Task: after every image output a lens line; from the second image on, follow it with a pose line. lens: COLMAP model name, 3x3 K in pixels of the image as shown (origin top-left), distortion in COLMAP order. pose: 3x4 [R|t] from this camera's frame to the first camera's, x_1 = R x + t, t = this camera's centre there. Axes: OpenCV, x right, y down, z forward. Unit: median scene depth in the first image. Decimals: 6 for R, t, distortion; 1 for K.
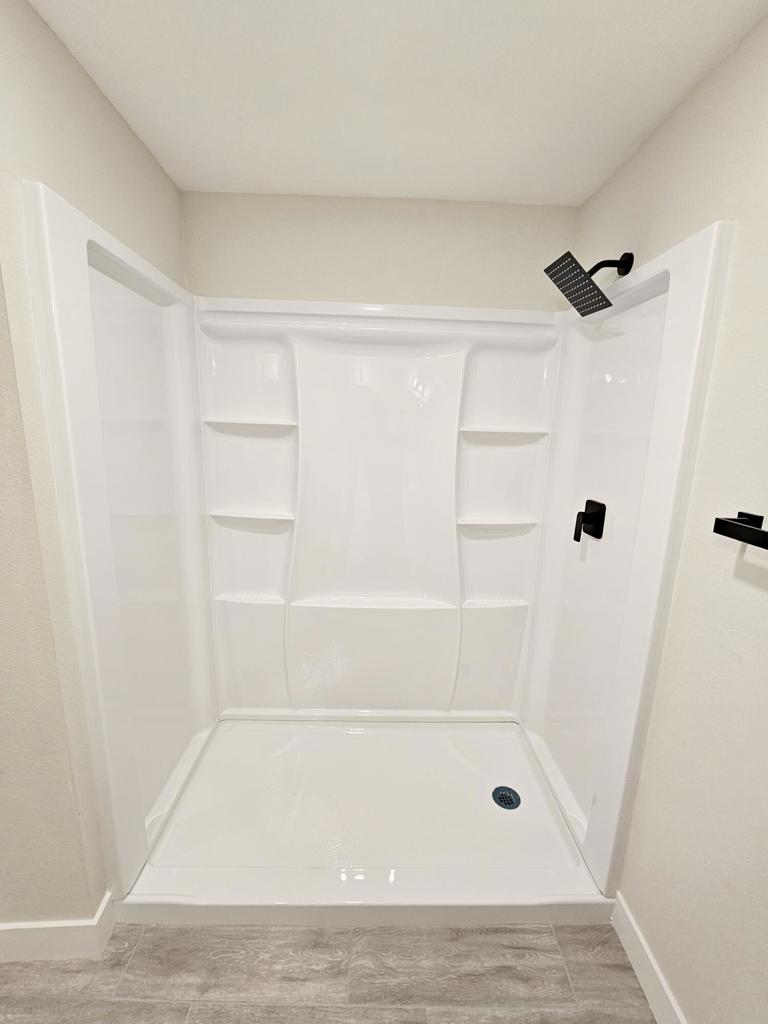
lens RADIAL K [[431.2, 0, 388.3], [0, 431.2, 517.4], [0, 0, 1]] dist [0.005812, 0.000833]
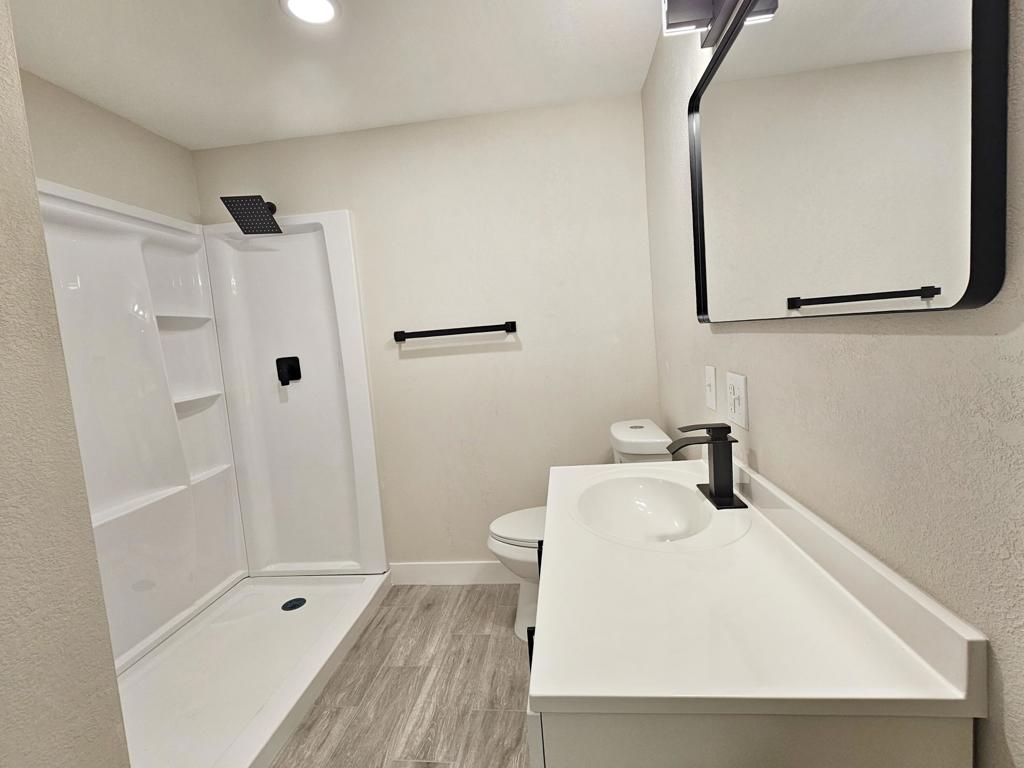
lens RADIAL K [[458.3, 0, 522.0], [0, 458.3, 384.4], [0, 0, 1]] dist [-0.003595, -0.000589]
pose [[0.114105, -0.140524, 0.983480, -1.133353], [0.292822, 0.950725, 0.101870, 0.146778], [-0.949334, 0.276361, 0.149631, 0.021179]]
